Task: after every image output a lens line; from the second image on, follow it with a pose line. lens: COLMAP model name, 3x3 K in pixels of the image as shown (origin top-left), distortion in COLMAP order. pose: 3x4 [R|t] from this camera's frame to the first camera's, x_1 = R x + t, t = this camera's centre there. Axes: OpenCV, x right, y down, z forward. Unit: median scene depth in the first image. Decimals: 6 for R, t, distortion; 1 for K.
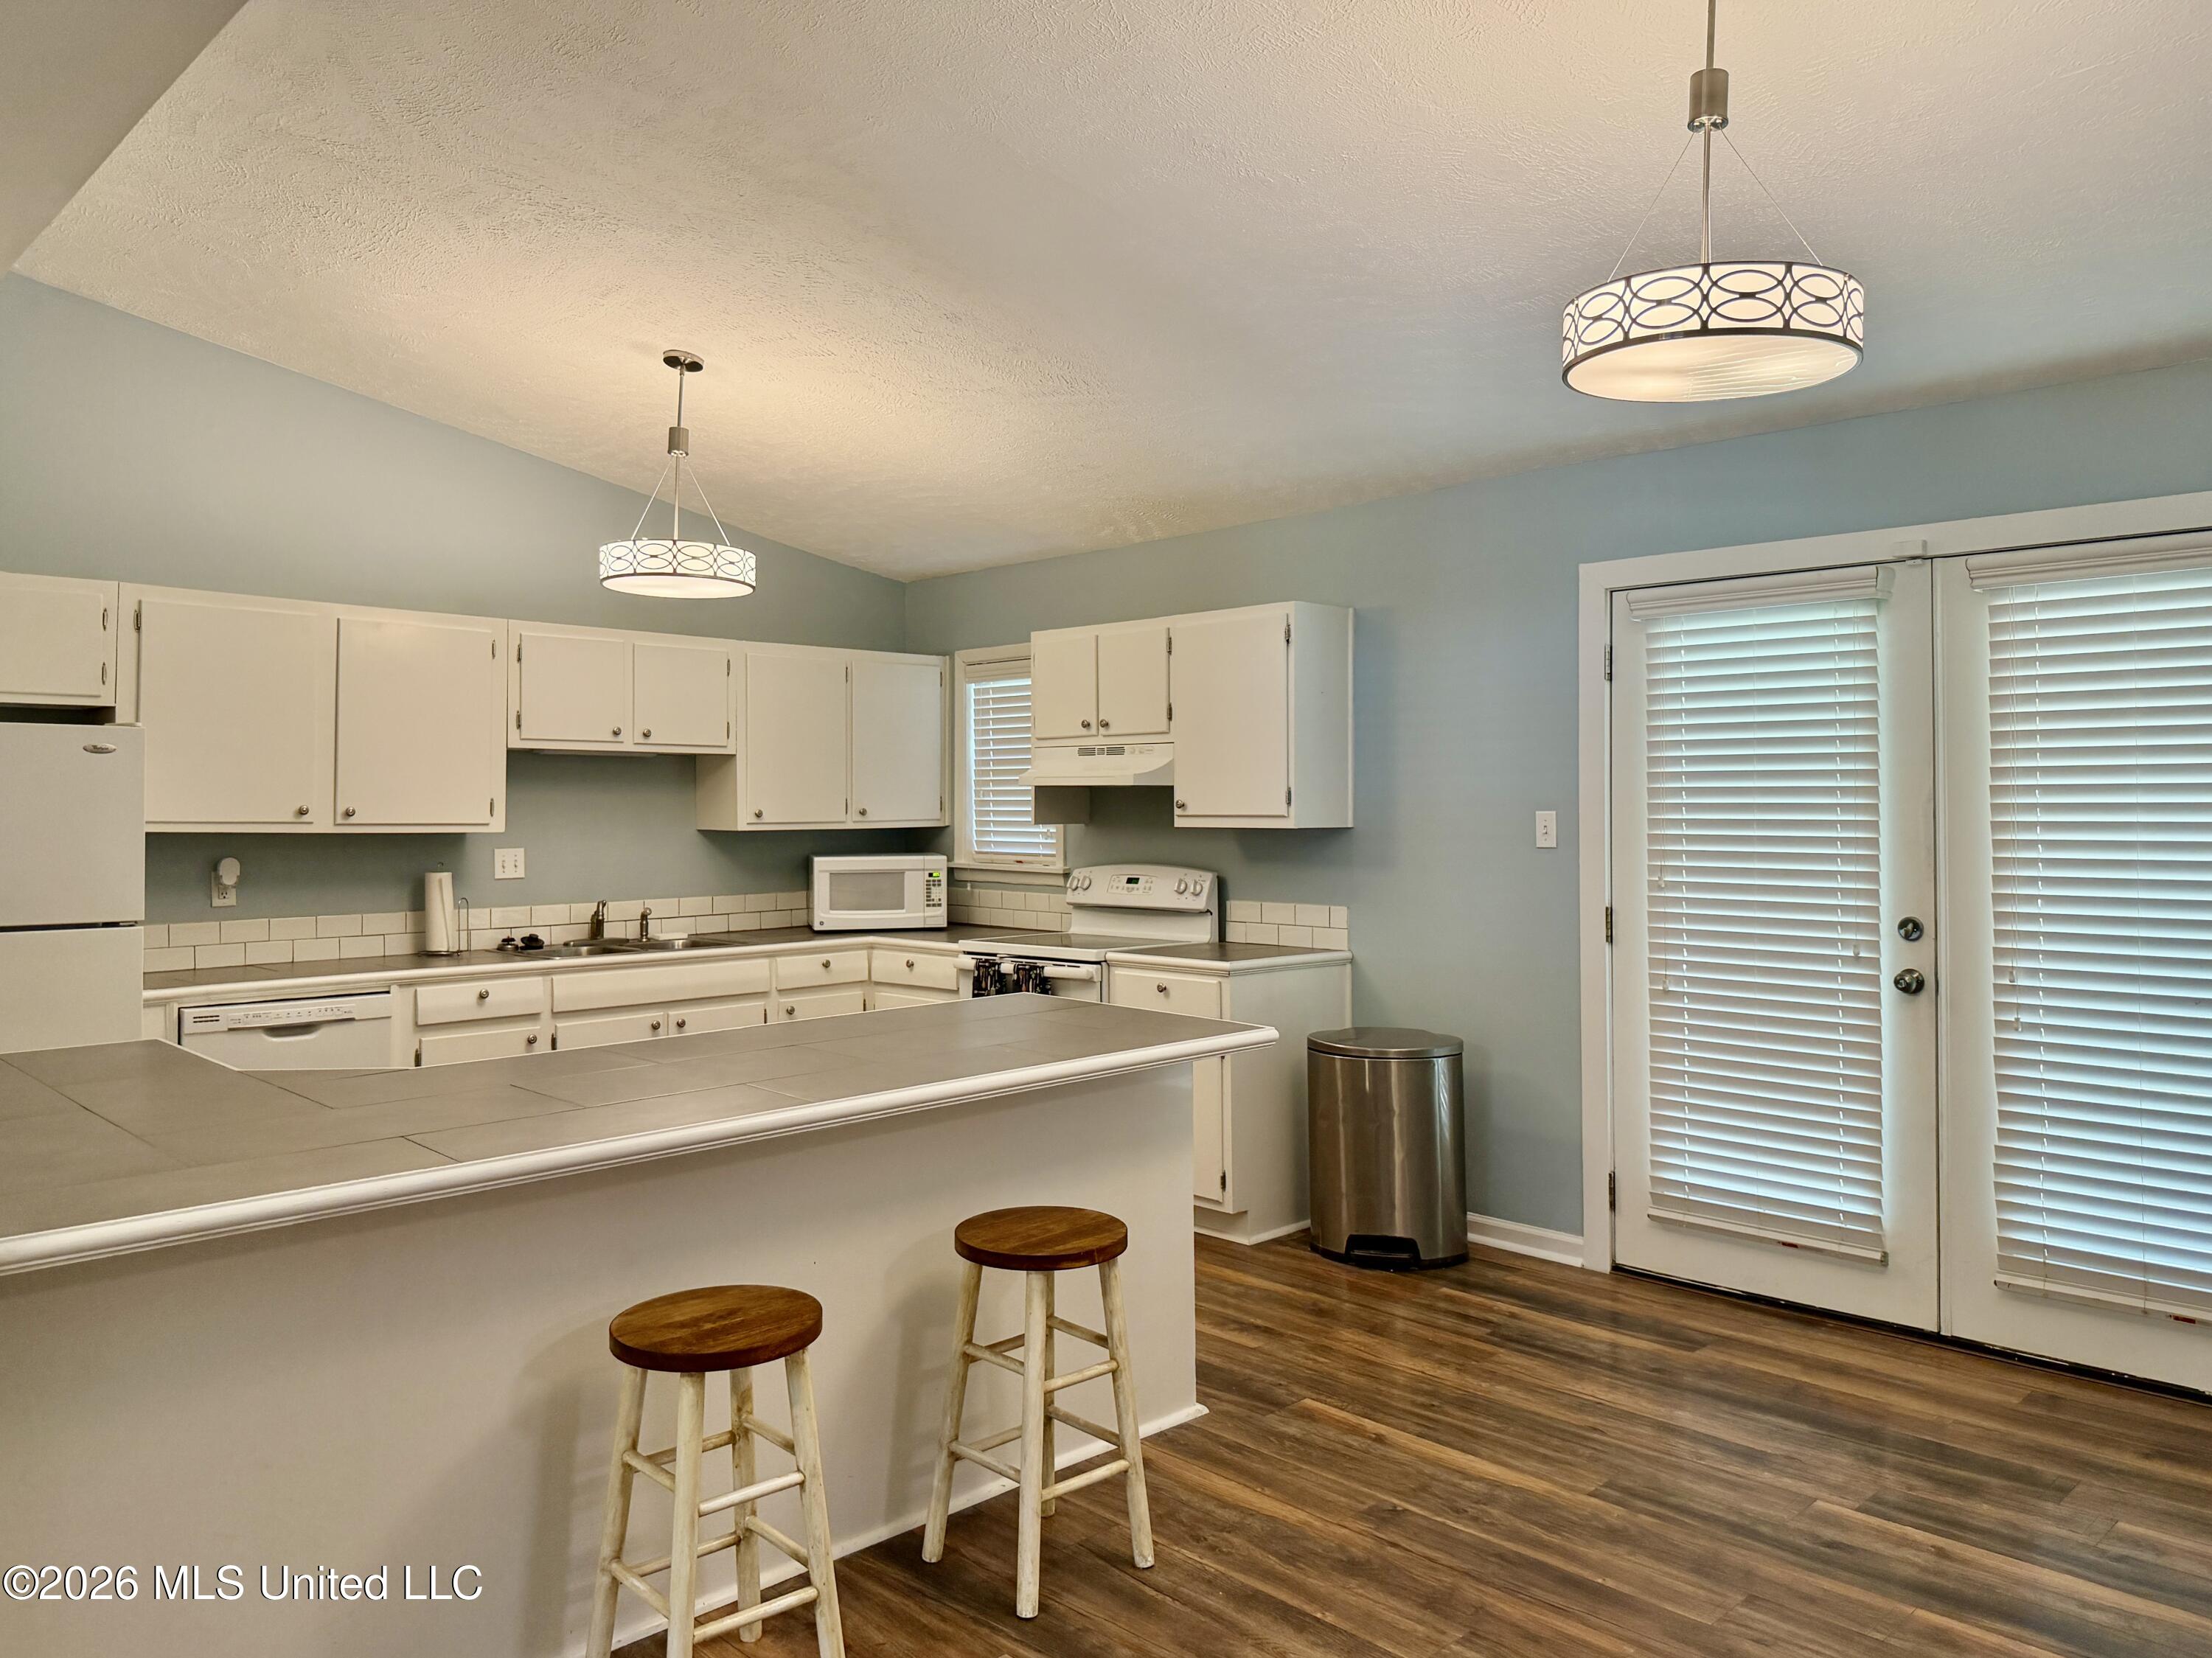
lens RADIAL K [[1528.8, 0, 1106.0], [0, 1528.8, 829.0], [0, 0, 1]] dist [0.006413, 0.001170]
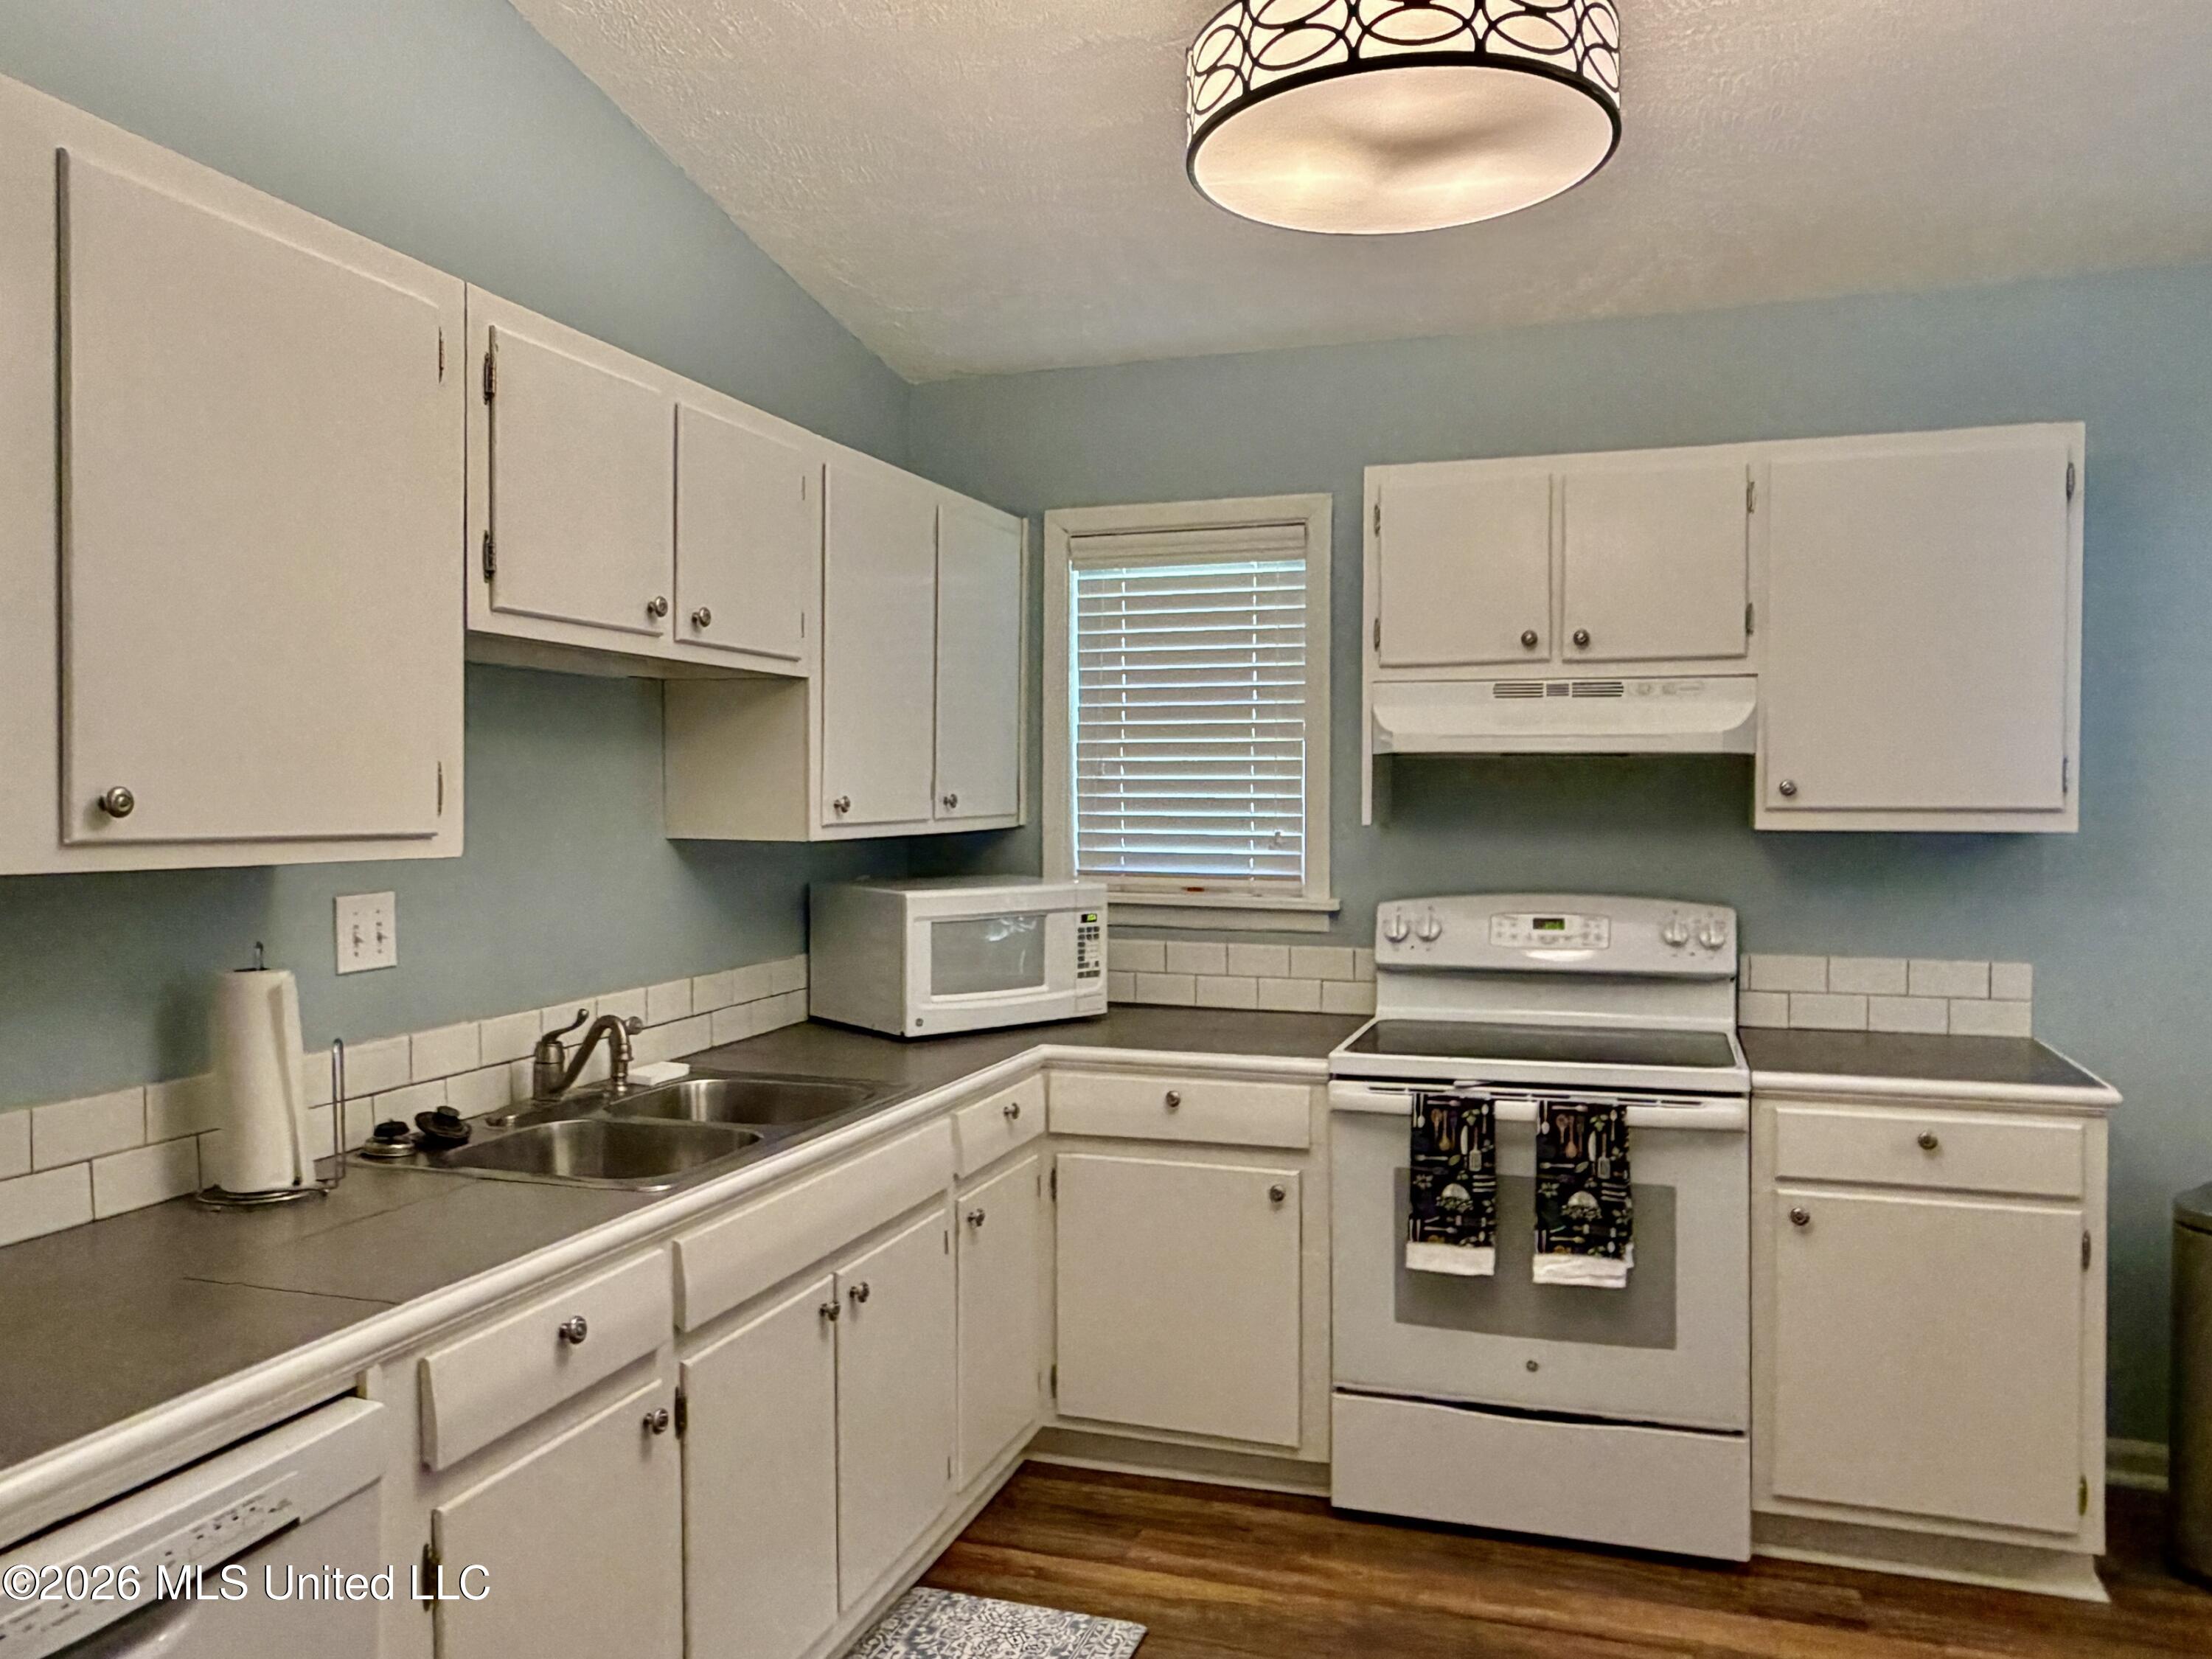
lens RADIAL K [[1641.6, 0, 1106.0], [0, 1641.6, 829.5], [0, 0, 1]] dist [-0.003948, -0.003689]
pose [[0.904431, -0.006629, 0.426569, -0.398637], [0.003187, 0.999956, 0.008784, -0.006909], [-0.426608, -0.006585, 0.904412, 0.540308]]
